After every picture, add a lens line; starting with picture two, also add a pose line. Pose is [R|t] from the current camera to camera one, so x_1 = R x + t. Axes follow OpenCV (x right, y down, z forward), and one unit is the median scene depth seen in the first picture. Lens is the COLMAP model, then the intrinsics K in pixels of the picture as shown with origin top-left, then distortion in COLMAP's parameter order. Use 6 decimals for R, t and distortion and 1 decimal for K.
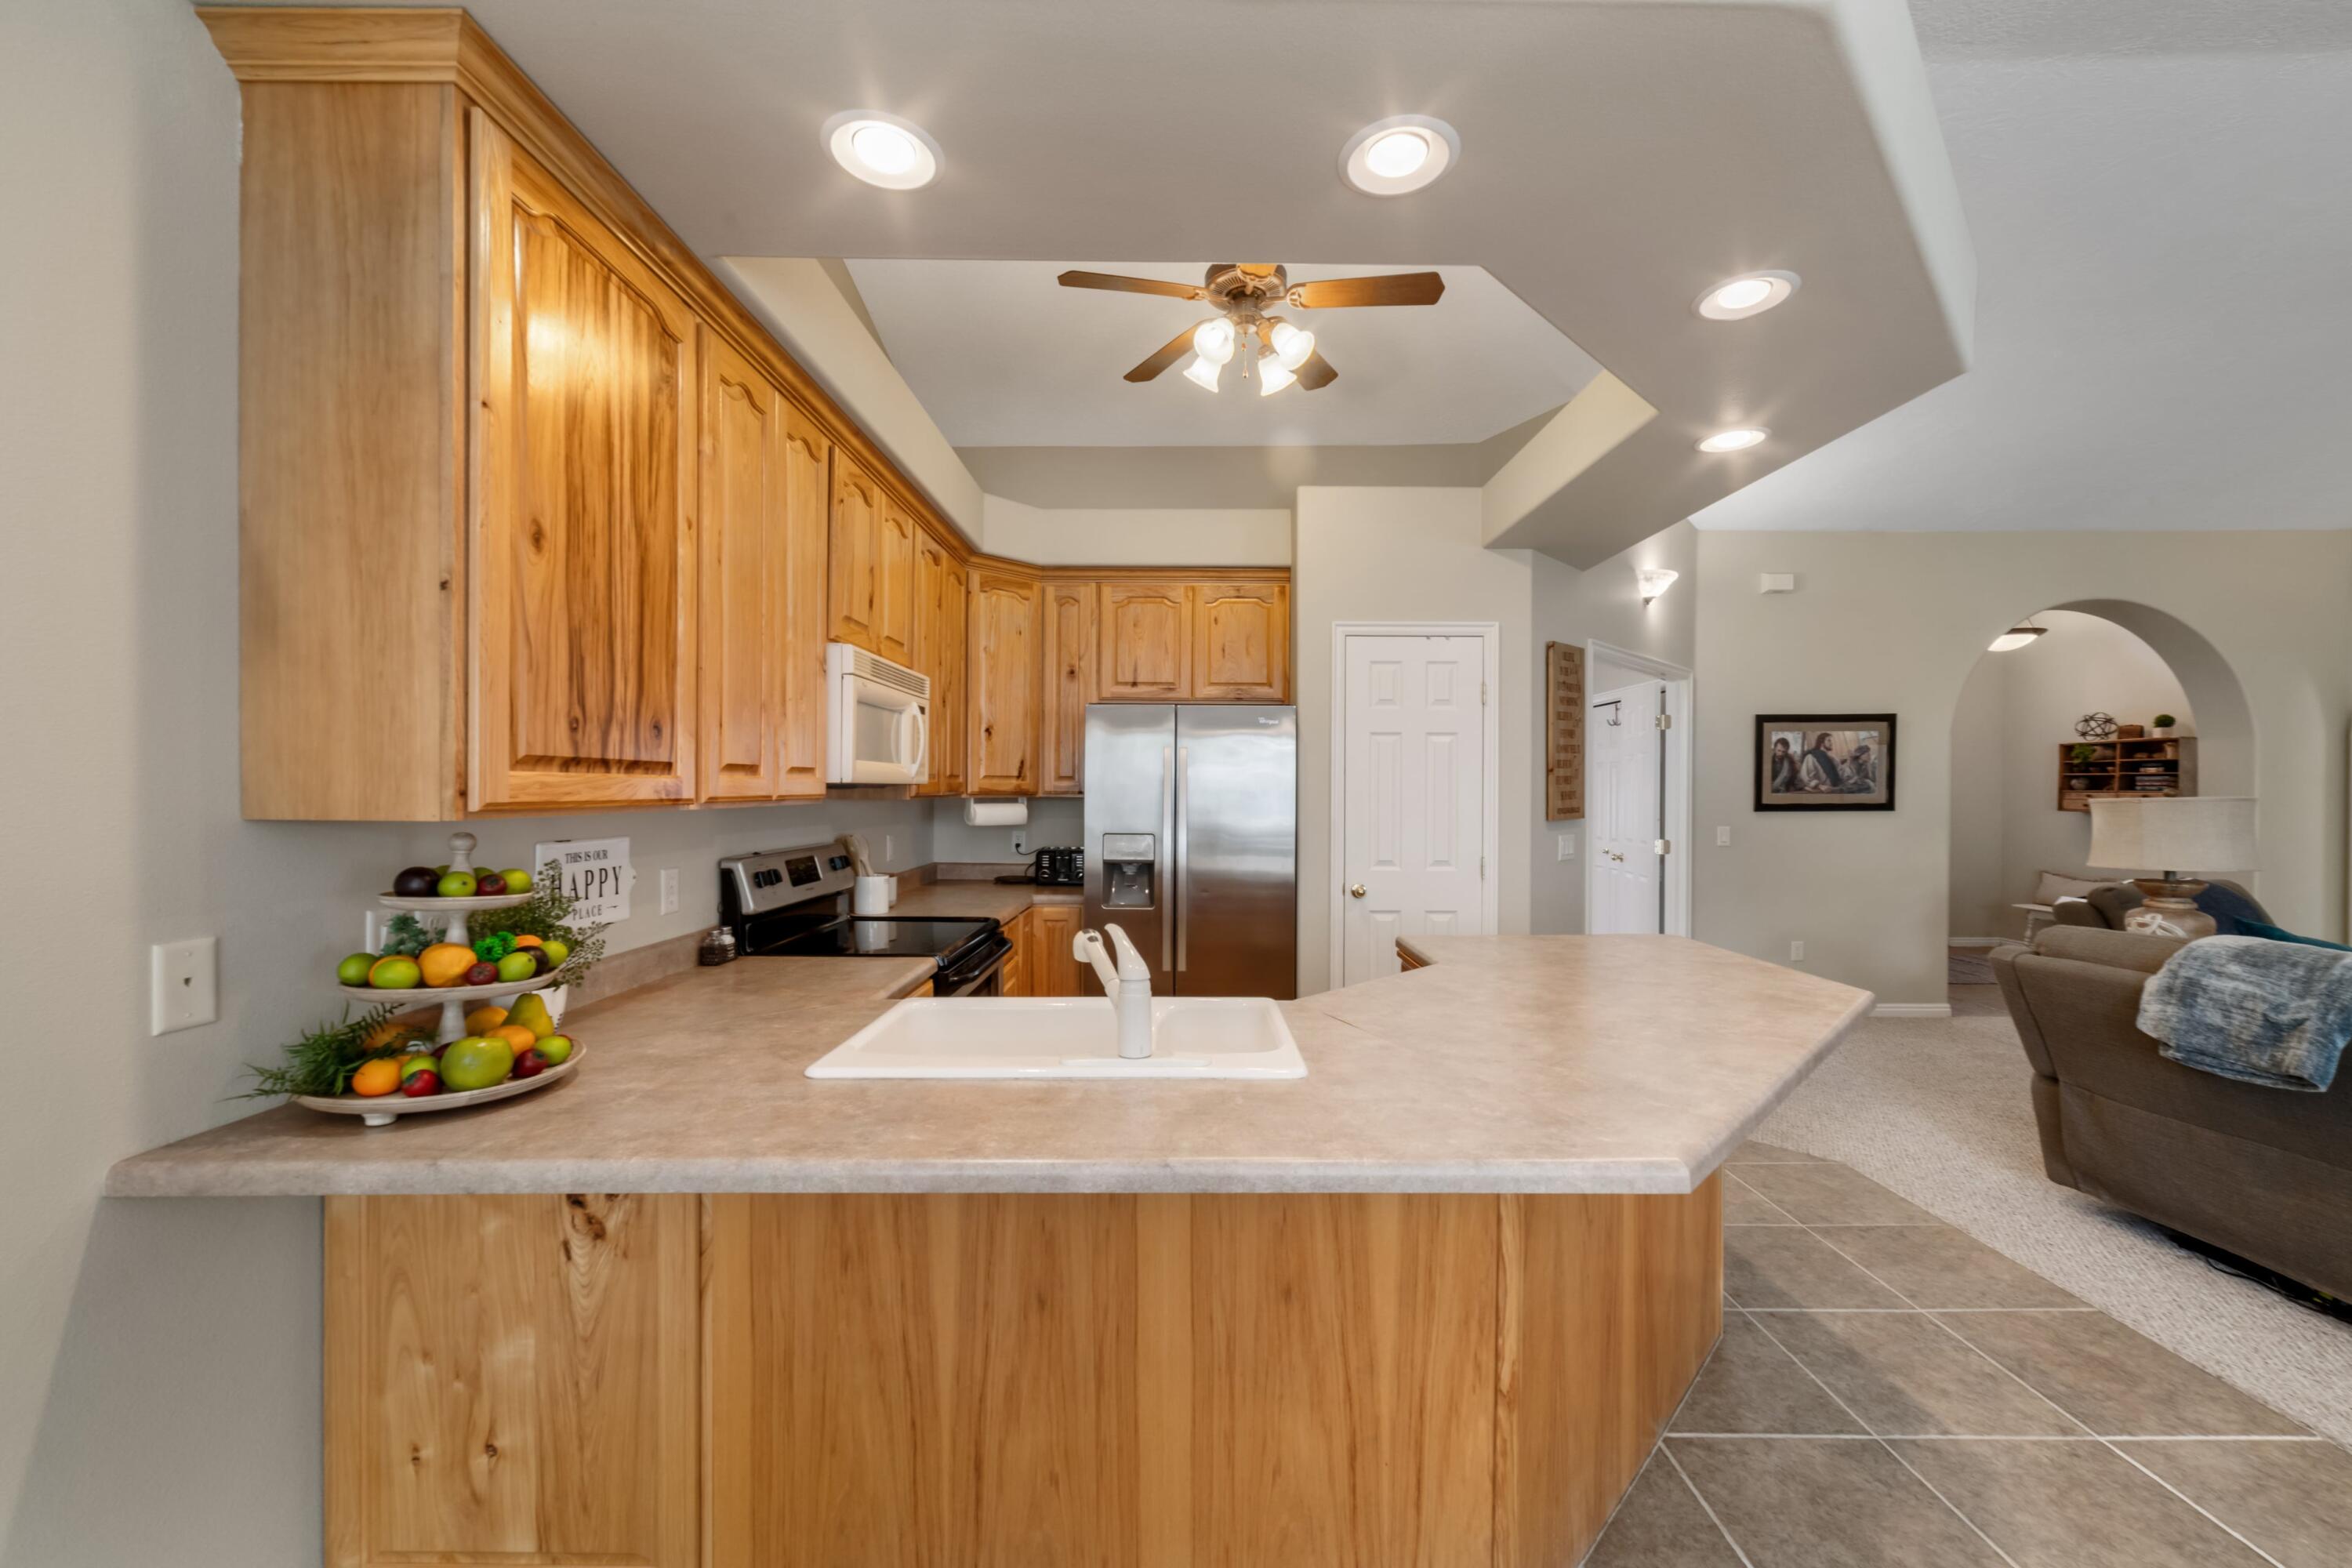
lens RADIAL K [[908.6, 0, 1173.7], [0, 908.6, 792.3], [0, 0, 1]] dist [-0.001714, 0.001230]
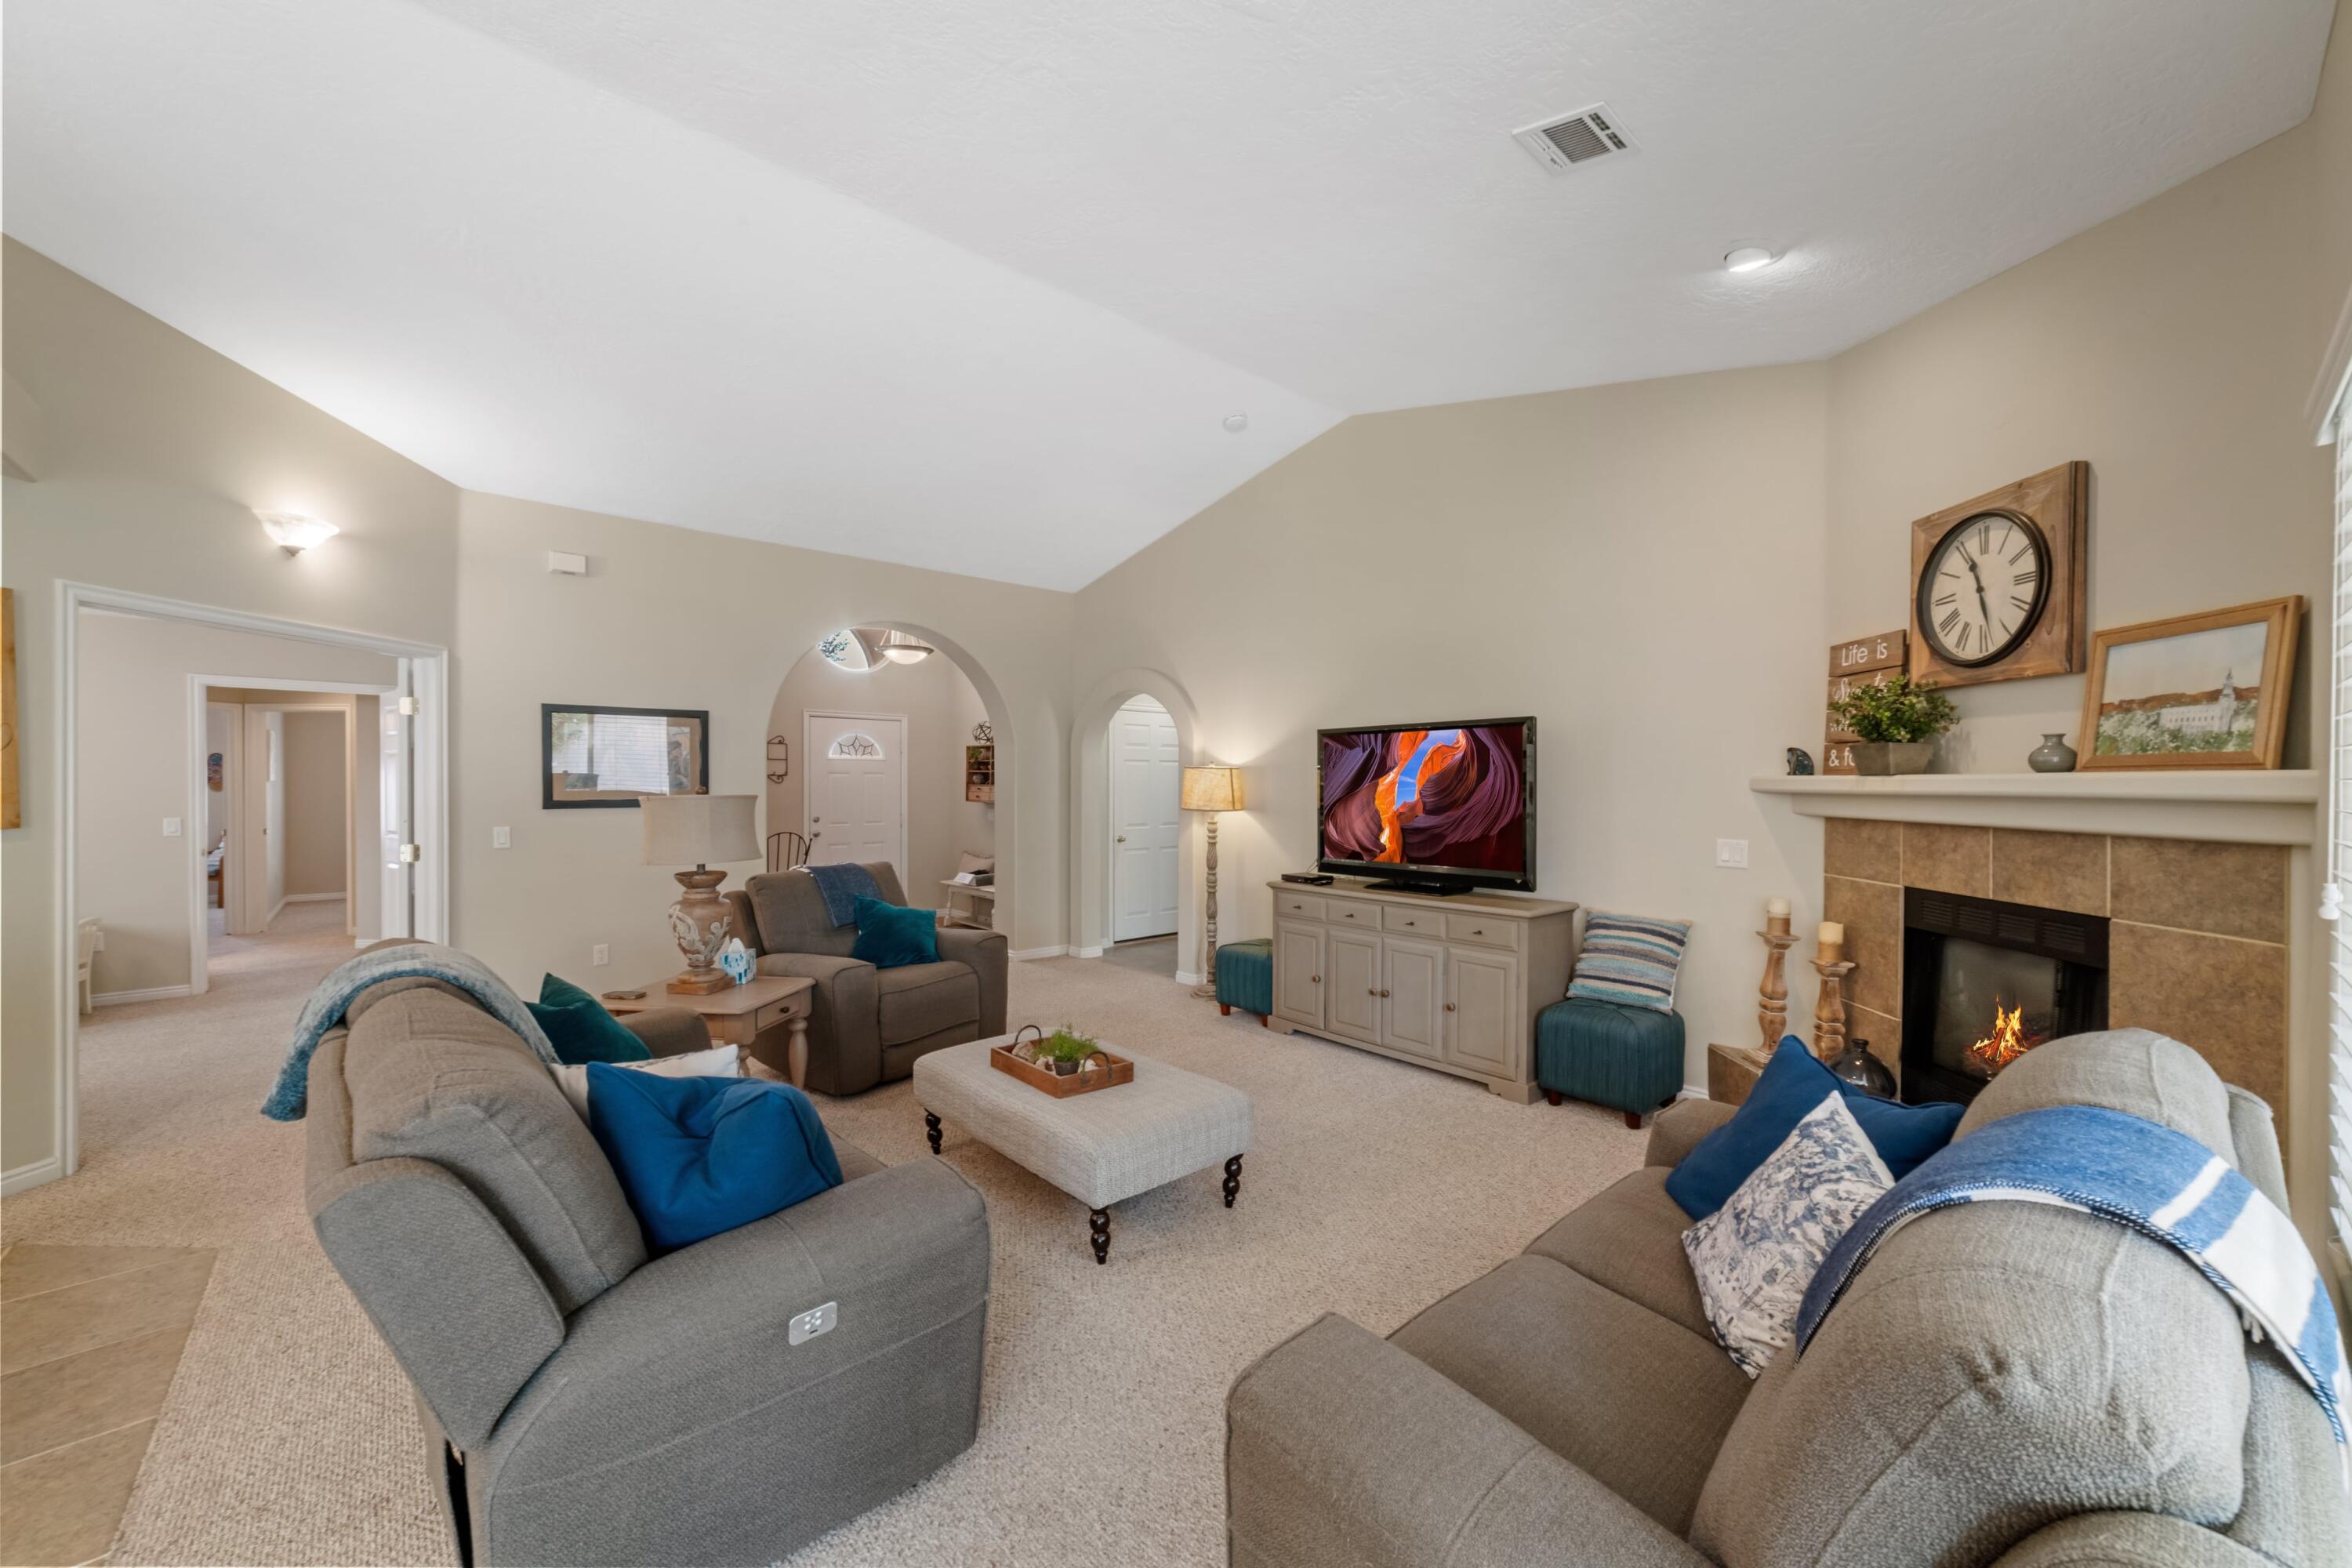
lens RADIAL K [[908.6, 0, 1166.3], [0, 908.6, 781.9], [0, 0, 1]] dist [-0.001714, 0.001230]
pose [[0.739906, 0.001140, 0.672709, 0.488367], [-0.000168, 0.999999, -0.001509, -0.005124], [-0.672710, 0.001004, 0.739905, -0.102658]]
